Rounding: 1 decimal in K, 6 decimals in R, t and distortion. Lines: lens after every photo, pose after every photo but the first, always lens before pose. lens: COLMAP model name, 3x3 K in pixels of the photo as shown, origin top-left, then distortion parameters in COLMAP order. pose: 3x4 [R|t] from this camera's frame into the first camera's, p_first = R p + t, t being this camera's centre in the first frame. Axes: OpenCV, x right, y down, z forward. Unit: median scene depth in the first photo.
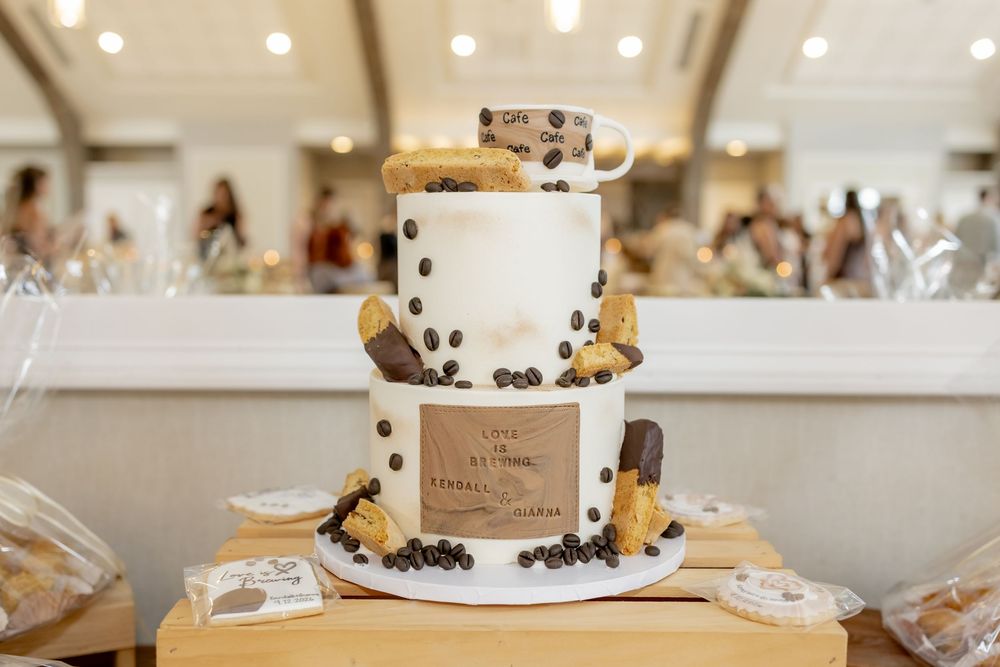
lens RADIAL K [[948.8, 0, 504.9], [0, 948.8, 338.2], [0, 0, 1]] dist [0.019819, 0.000000]
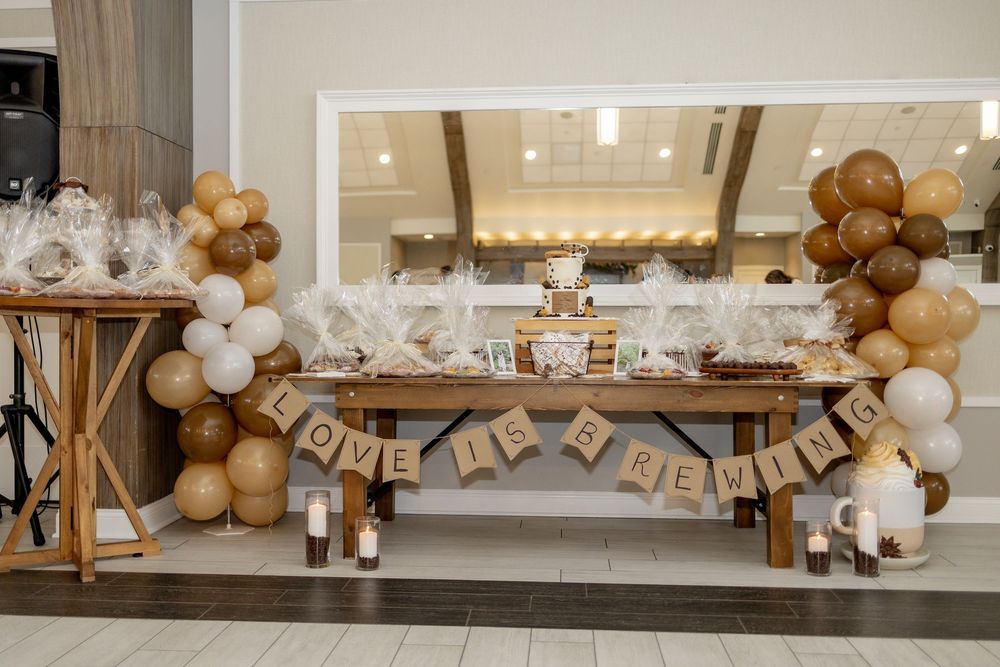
lens RADIAL K [[948.8, 0, 494.7], [0, 948.8, 330.5], [0, 0, 1]] dist [0.019819, 0.000000]
pose [[0.996881, -0.012154, -0.077980, 0.016515], [0.004424, 0.995123, -0.098542, 0.891321], [0.078798, 0.097890, 0.992073, -4.935645]]
